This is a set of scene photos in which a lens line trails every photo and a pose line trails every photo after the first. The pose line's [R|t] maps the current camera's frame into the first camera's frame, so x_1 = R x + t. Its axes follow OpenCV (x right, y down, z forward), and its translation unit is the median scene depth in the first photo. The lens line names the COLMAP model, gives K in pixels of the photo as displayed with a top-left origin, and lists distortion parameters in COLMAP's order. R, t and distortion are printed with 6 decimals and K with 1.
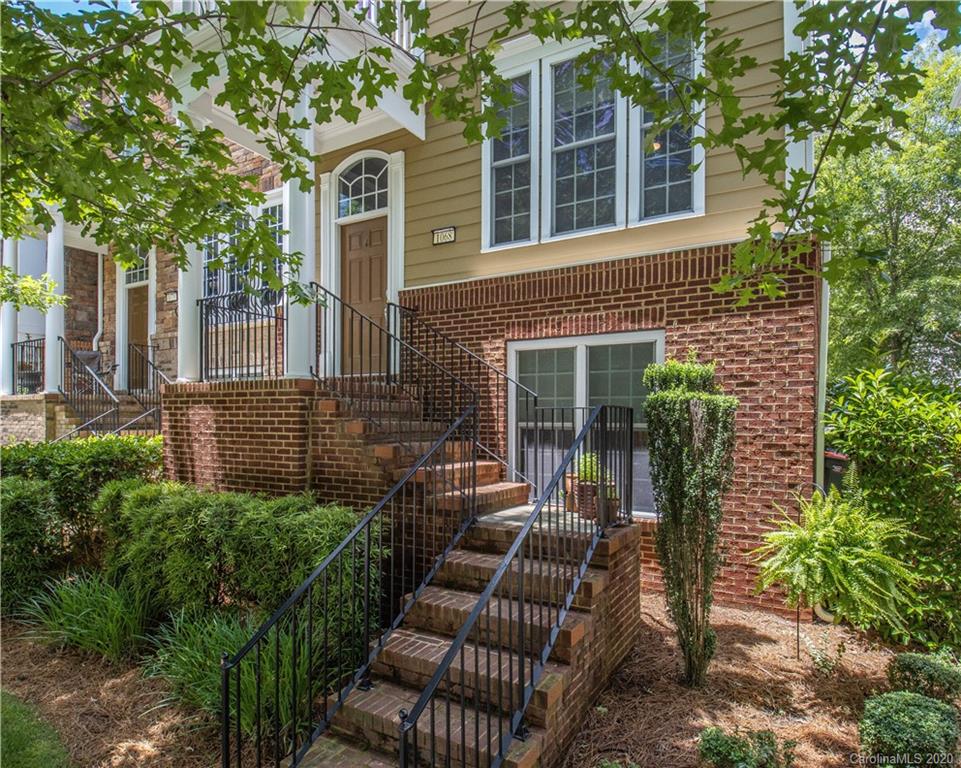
lens RADIAL K [[538.6, 0, 484.5], [0, 538.6, 406.7], [0, 0, 1]] dist [0.006473, -0.008766]
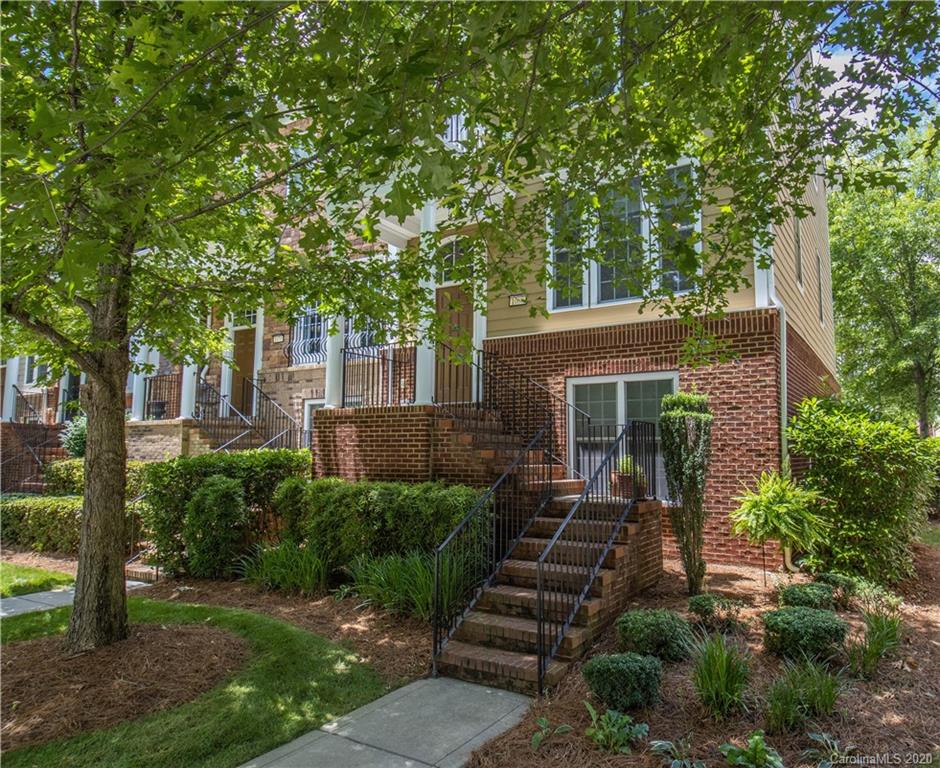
lens RADIAL K [[596.7, 0, 505.9], [0, 596.7, 382.5], [0, 0, 1]] dist [0.020558, -0.003924]
pose [[0.999724, -0.002438, -0.023354, -0.089791], [0.000179, 0.995359, -0.096229, 0.041983], [0.023481, 0.096198, 0.995085, -0.600077]]
